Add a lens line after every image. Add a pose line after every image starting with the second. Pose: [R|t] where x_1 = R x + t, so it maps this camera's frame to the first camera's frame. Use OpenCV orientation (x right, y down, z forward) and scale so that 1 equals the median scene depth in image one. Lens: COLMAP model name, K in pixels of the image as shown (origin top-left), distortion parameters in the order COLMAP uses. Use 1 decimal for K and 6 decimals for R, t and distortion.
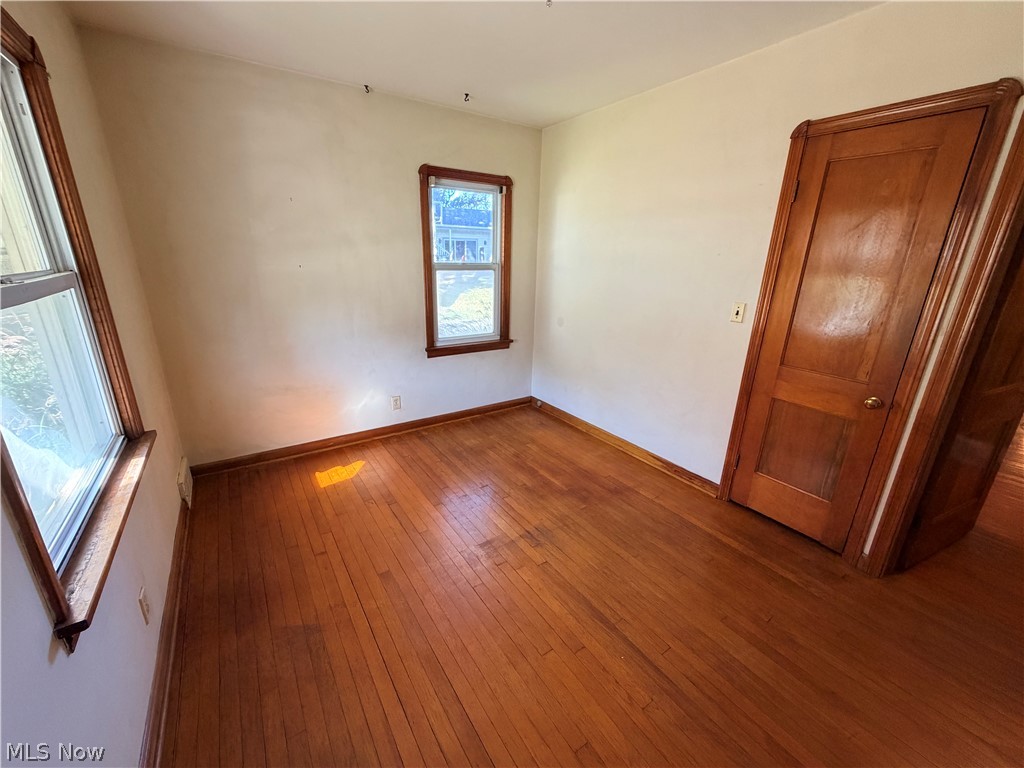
lens RADIAL K [[410.9, 0, 509.0], [0, 410.9, 383.9], [0, 0, 1]] dist [0.001940, 0.000230]
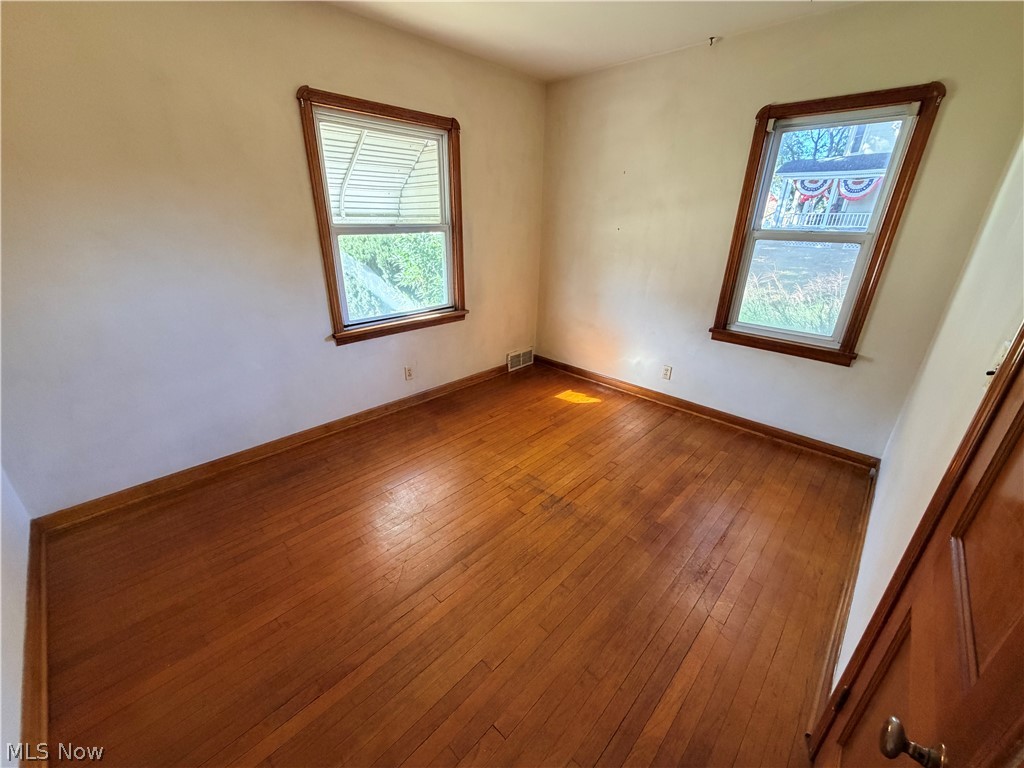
lens RADIAL K [[410.9, 0, 509.0], [0, 410.9, 383.9], [0, 0, 1]] dist [0.001940, 0.000230]
pose [[0.213736, 0.356218, -0.909629, 0.642892], [-0.308909, 0.908012, 0.283000, -0.105941], [0.926764, 0.220506, 0.304114, 0.404378]]
